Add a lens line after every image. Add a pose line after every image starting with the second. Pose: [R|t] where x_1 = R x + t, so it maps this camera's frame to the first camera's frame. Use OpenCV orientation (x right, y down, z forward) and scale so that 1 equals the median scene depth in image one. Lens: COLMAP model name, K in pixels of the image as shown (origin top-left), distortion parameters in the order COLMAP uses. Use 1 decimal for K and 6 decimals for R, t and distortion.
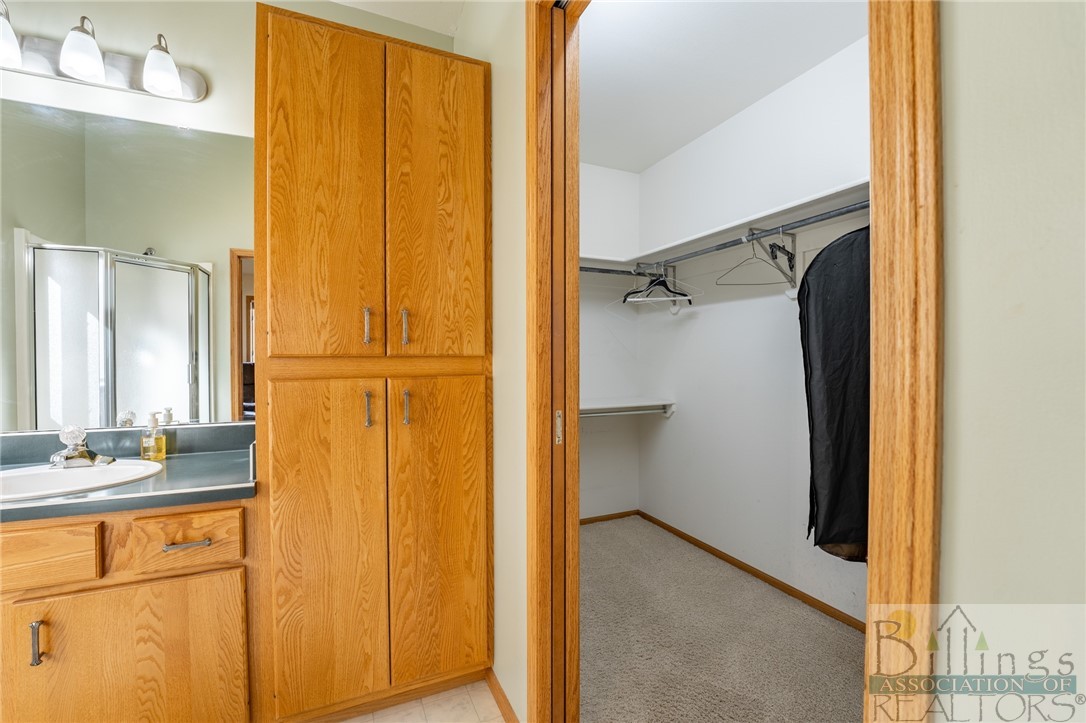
lens RADIAL K [[456.6, 0, 544.5], [0, 456.6, 361.4], [0, 0, 1]] dist [-0.027743, 0.002167]
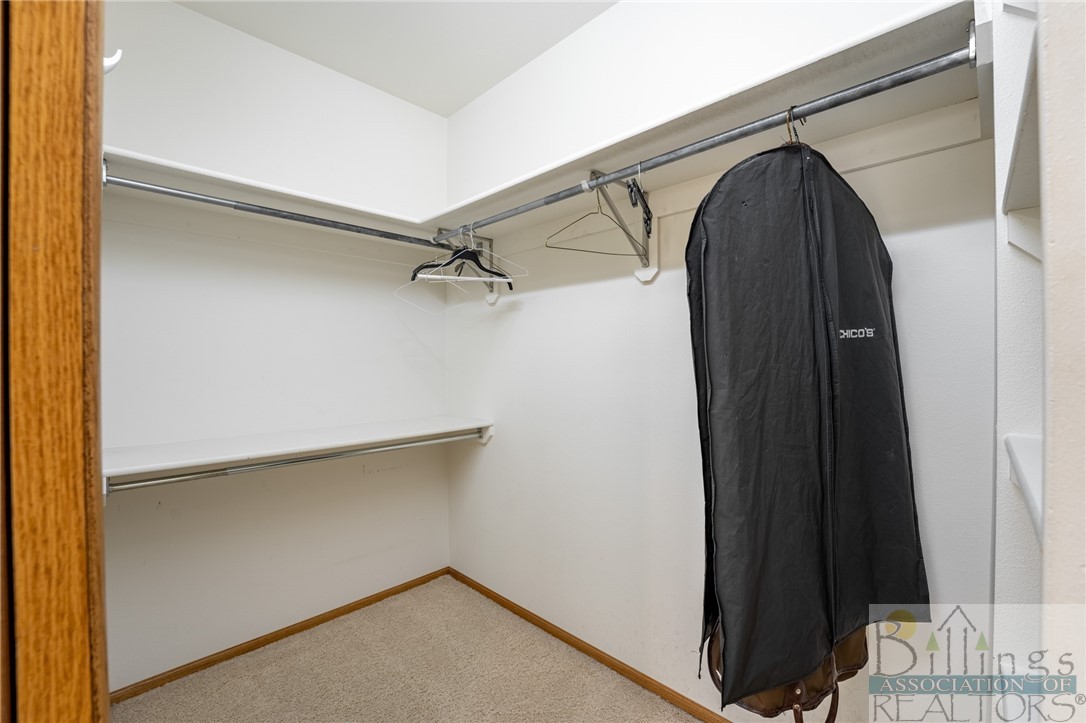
lens RADIAL K [[456.6, 0, 541.5], [0, 456.6, 359.0], [0, 0, 1]] dist [-0.027743, 0.002167]
pose [[0.936832, -0.003140, 0.349766, 0.144101], [0.007741, 0.999901, -0.011756, -0.007909], [-0.349694, 0.013721, 0.936763, 0.393292]]
